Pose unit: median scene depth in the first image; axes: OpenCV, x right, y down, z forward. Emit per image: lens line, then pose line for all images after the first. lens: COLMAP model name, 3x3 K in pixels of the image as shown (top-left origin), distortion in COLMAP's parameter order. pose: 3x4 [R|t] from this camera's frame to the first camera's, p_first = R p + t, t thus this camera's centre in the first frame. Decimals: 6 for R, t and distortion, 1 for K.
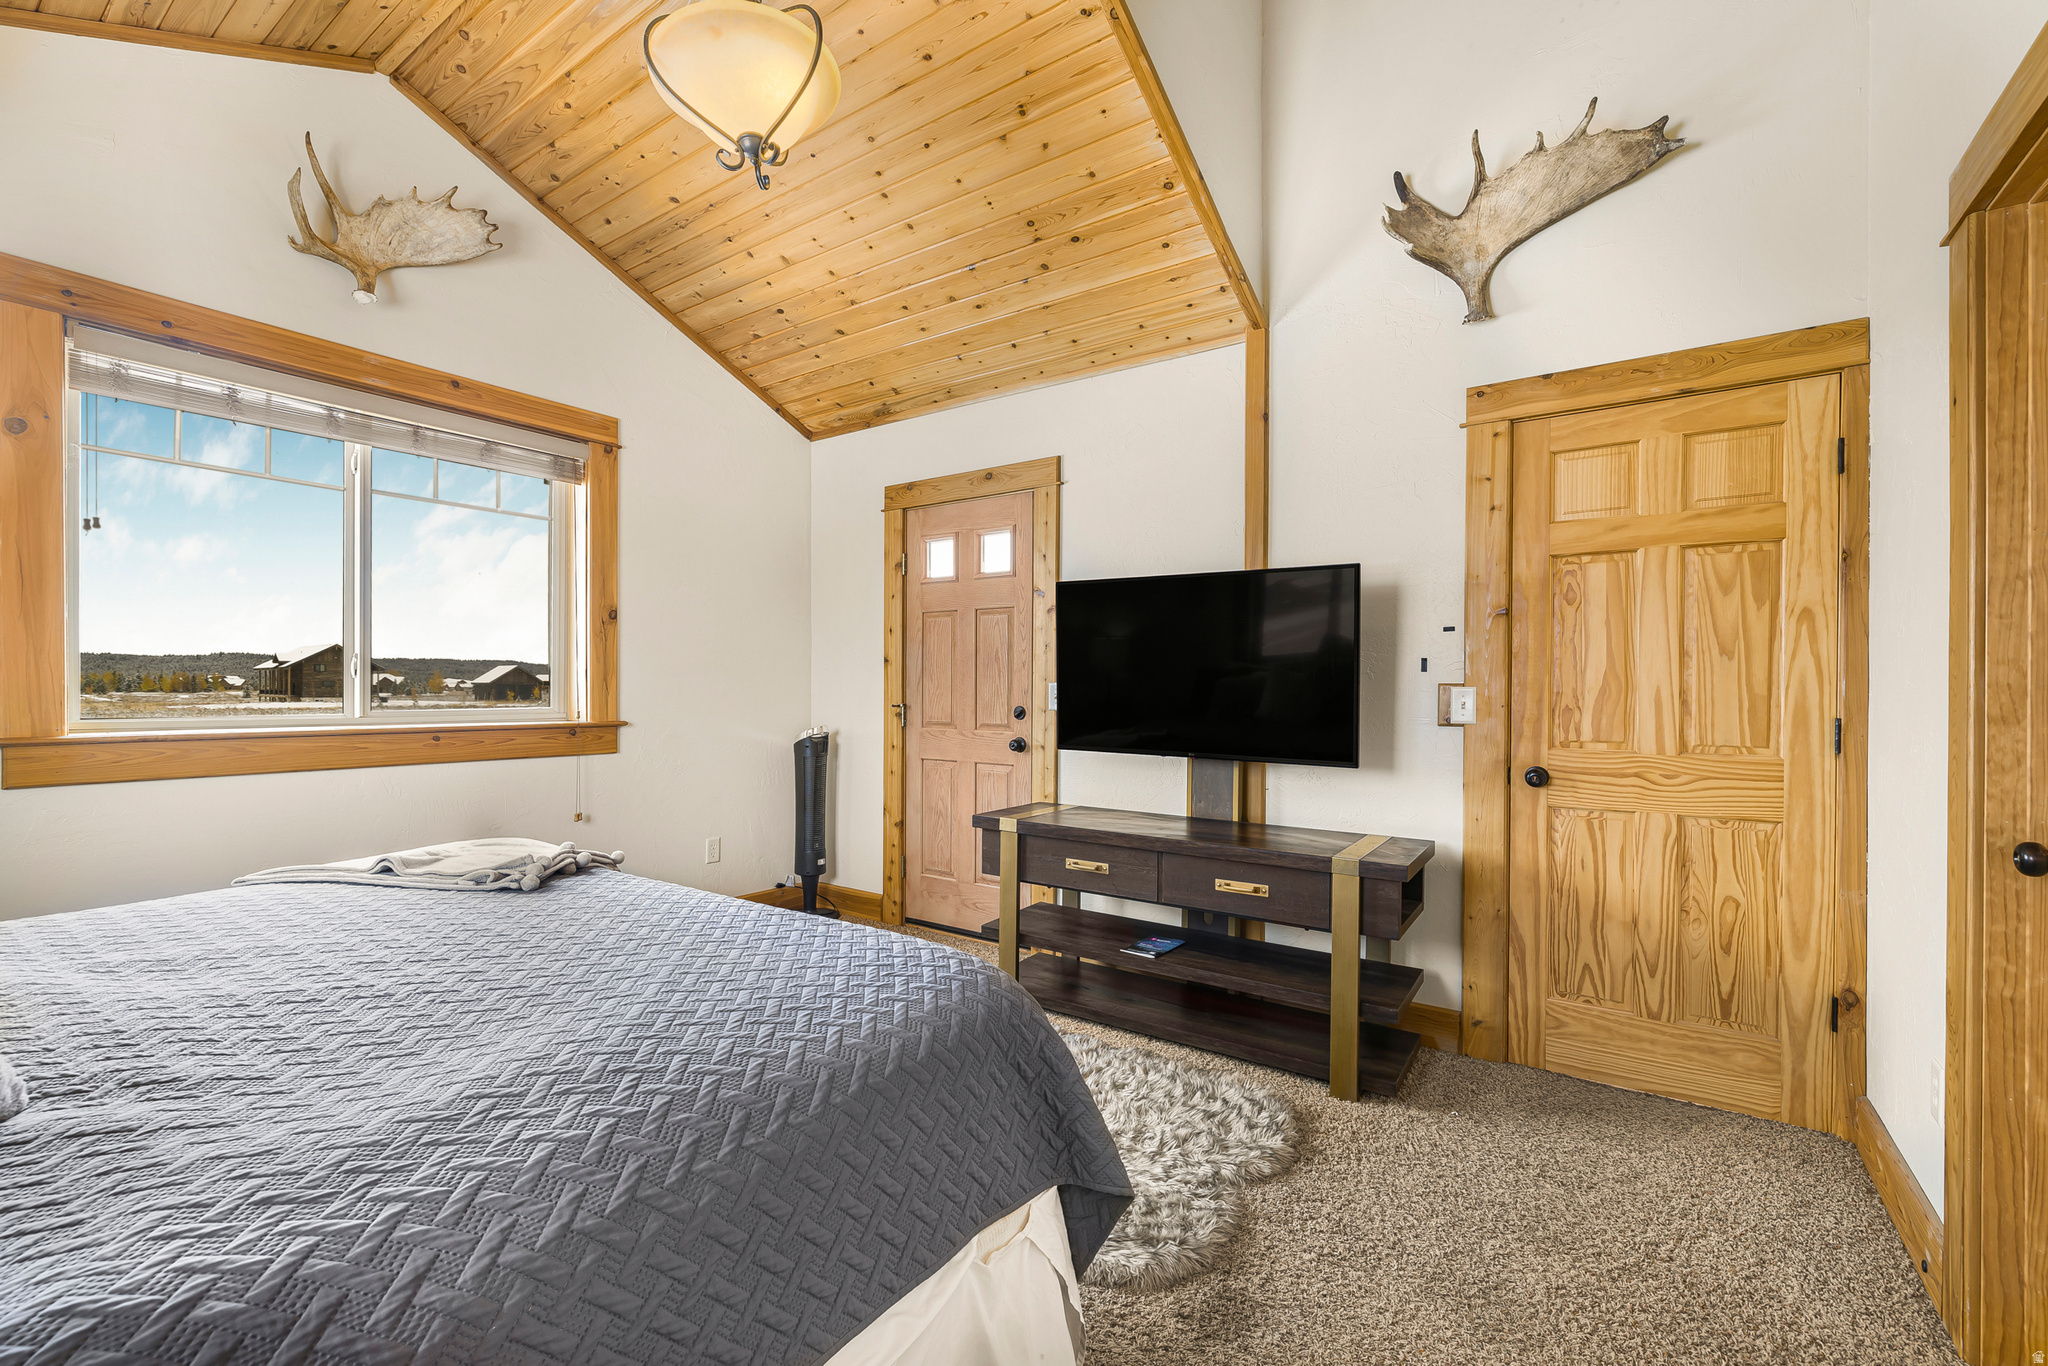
lens RADIAL K [[870.4, 0, 1024.1], [0, 870.4, 687.4], [0, 0, 1]] dist [-0.001310, -0.000420]
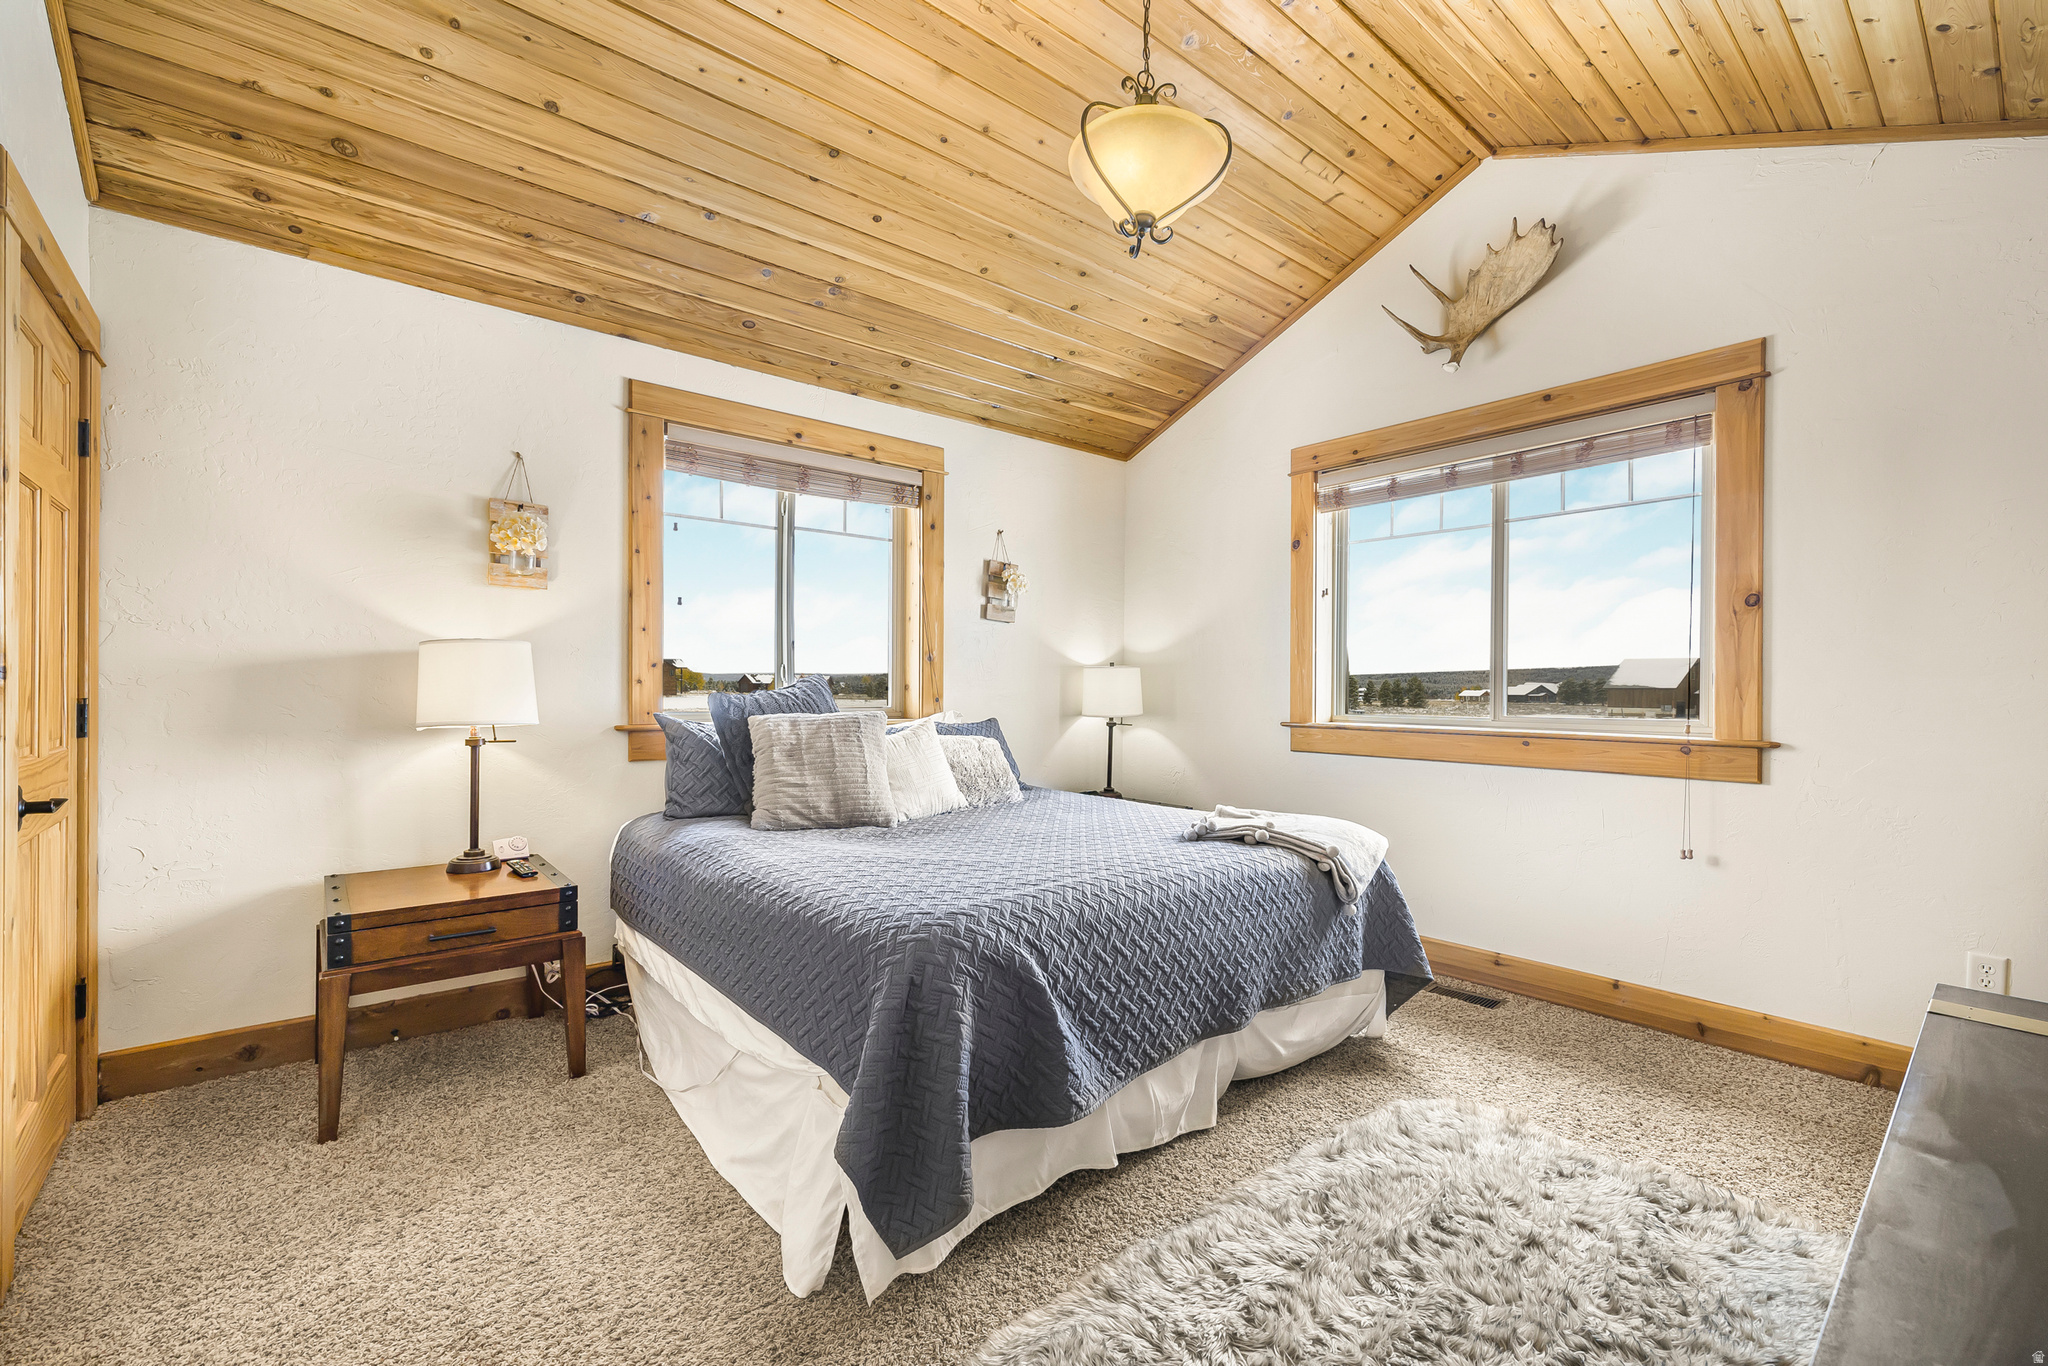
lens RADIAL K [[870.4, 0, 1025.4], [0, 870.4, 689.5], [0, 0, 1]] dist [-0.001310, -0.000420]
pose [[-0.262608, -0.006443, -0.964881, 0.440294], [-0.008750, 0.999952, -0.004296, 0.003232], [0.964863, 0.007315, -0.262652, 0.611022]]
